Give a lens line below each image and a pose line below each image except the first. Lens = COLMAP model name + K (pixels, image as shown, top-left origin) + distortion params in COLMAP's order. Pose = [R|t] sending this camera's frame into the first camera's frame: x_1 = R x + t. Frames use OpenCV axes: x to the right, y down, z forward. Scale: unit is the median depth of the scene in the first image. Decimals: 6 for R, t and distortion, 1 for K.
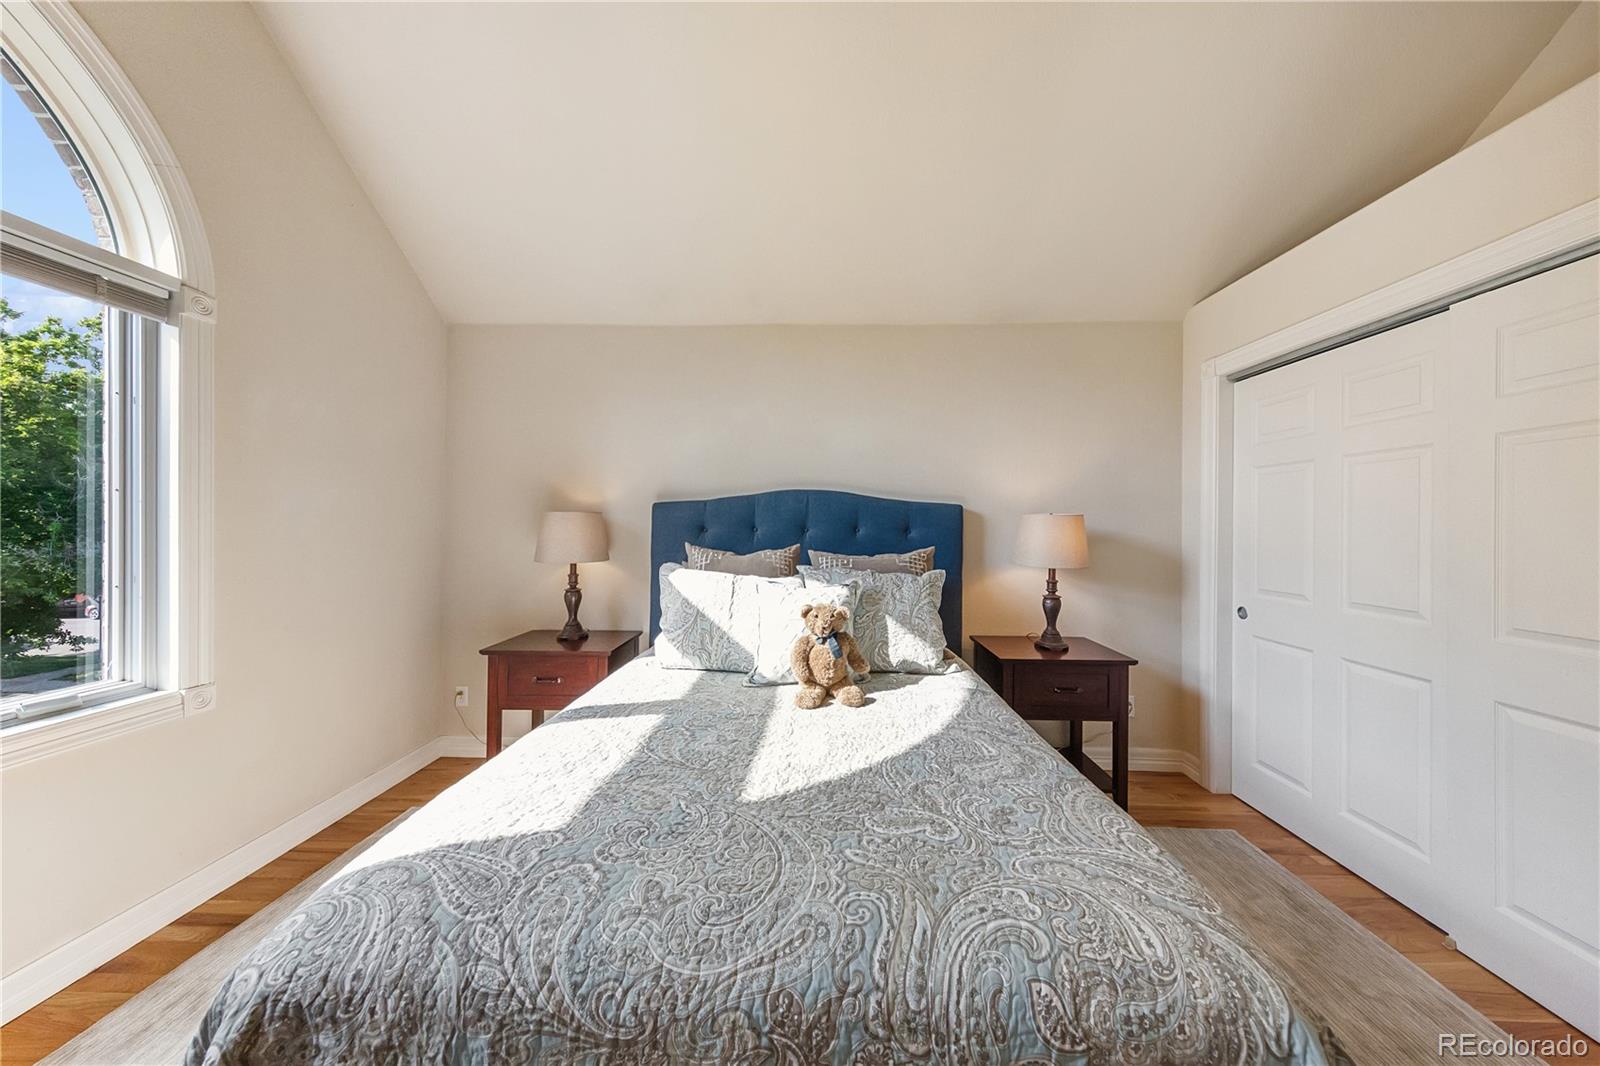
lens RADIAL K [[509.5, 0, 799.4], [0, 509.5, 529.4], [0, 0, 1]] dist [0.009588, -0.000134]
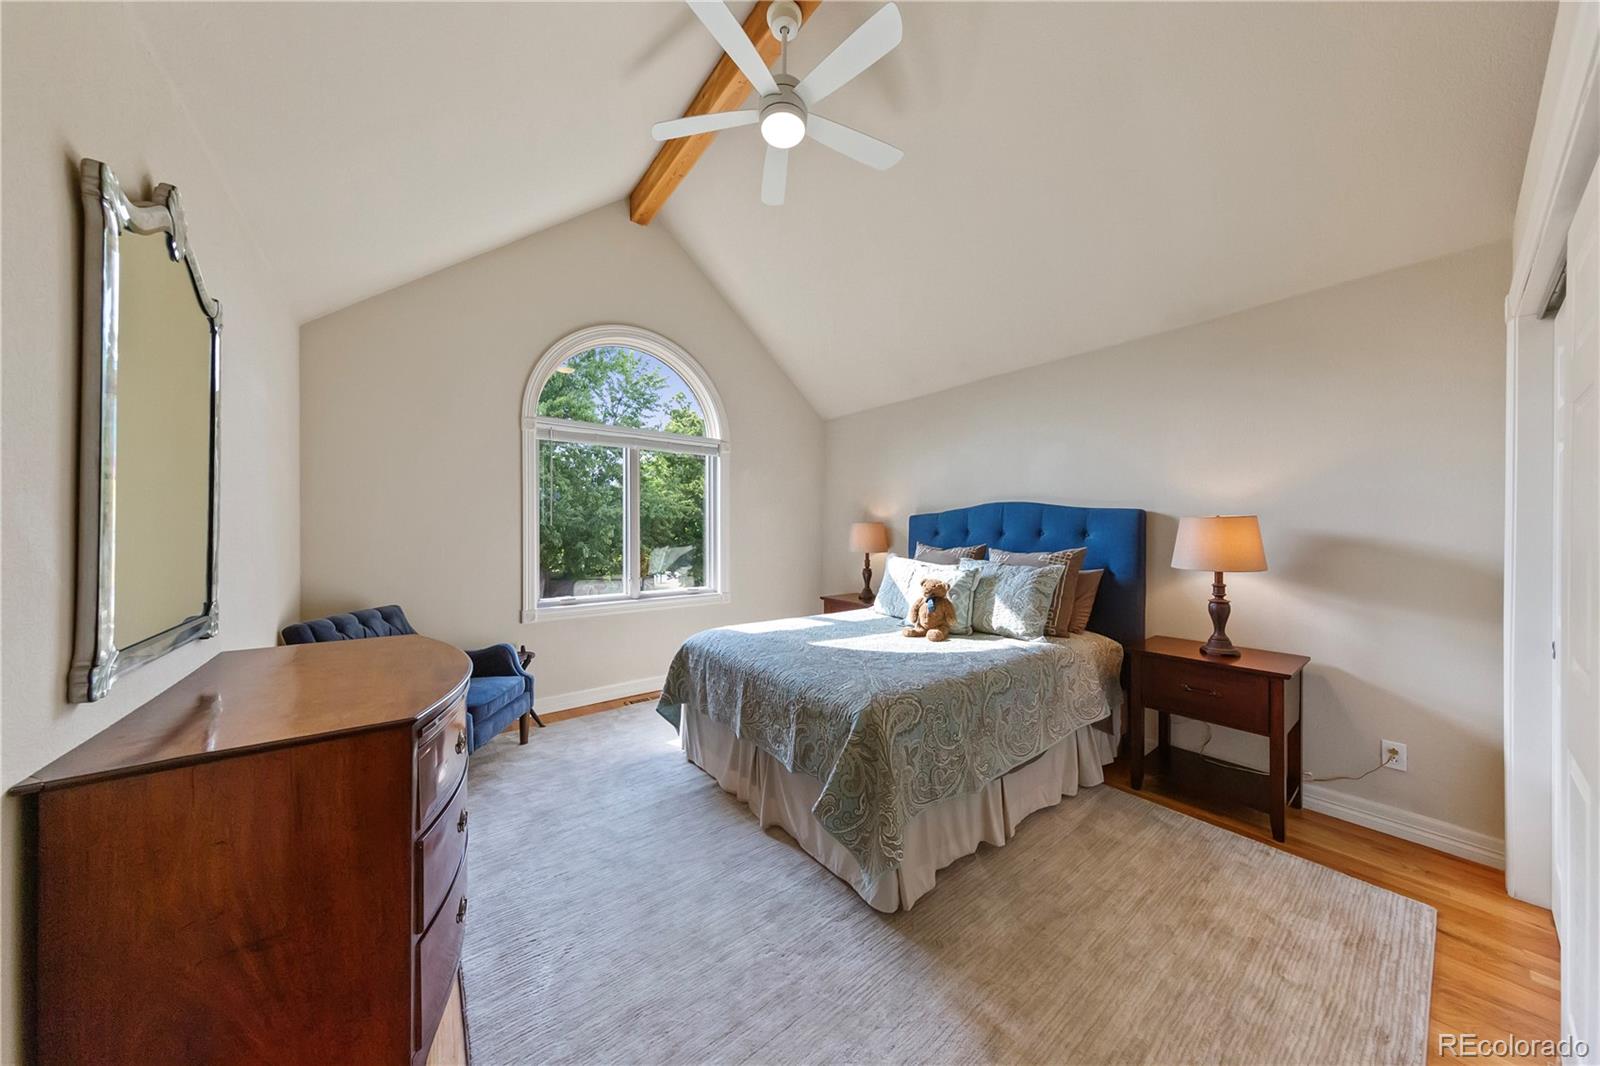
lens RADIAL K [[509.5, 0, 805.5], [0, 509.5, 531.8], [0, 0, 1]] dist [0.009588, -0.000134]
pose [[0.642770, -0.002741, -0.766054, 0.778189], [-0.003566, 0.999972, -0.006570, 0.008292], [0.766051, 0.006955, 0.642742, -0.251244]]
